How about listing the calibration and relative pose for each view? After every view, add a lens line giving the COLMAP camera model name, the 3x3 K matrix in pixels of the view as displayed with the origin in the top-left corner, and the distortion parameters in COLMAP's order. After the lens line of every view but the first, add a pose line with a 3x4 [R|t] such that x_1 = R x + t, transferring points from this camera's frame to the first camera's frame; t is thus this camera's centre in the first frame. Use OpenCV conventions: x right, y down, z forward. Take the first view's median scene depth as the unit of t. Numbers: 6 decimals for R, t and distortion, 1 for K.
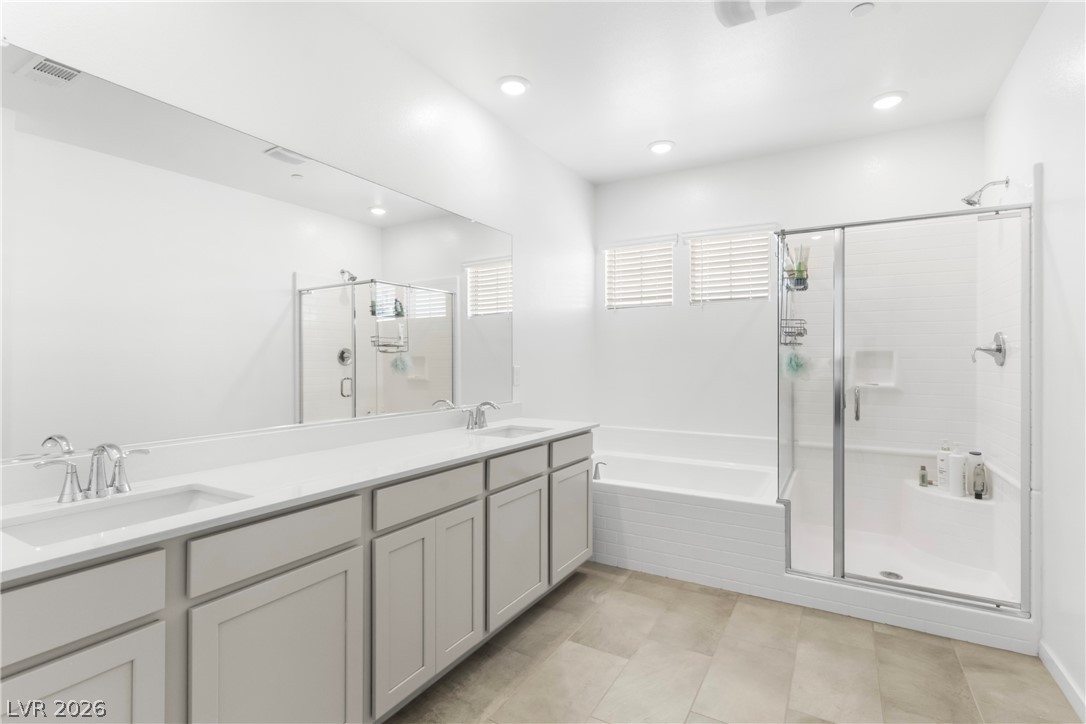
lens RADIAL K [[521.7, 0, 543.1], [0, 521.7, 362.5], [0, 0, 1]] dist [0.000305, -0.000293]
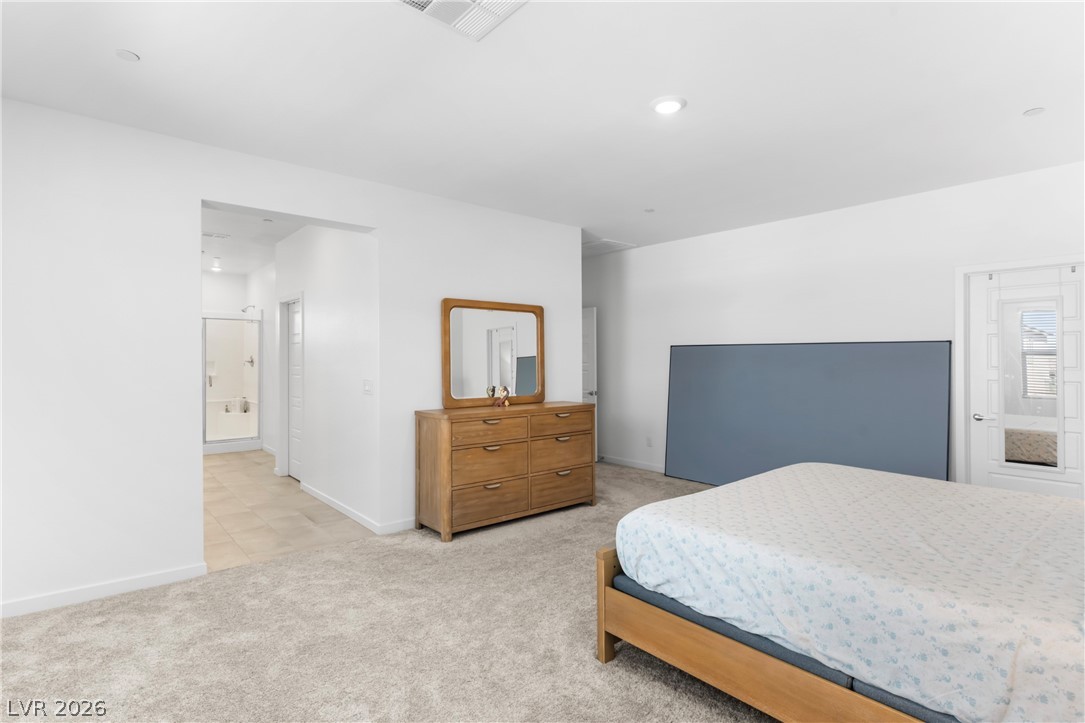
lens RADIAL K [[549.0, 0, 543.2], [0, 549.0, 360.5], [0, 0, 1]] dist [-0.001557, 0.000003]
pose [[0.339820, -0.000392, 0.940490, -1.529977], [0.000825, 1.000000, 0.000118, -0.027831], [-0.940490, 0.000736, 0.339821, -1.656321]]
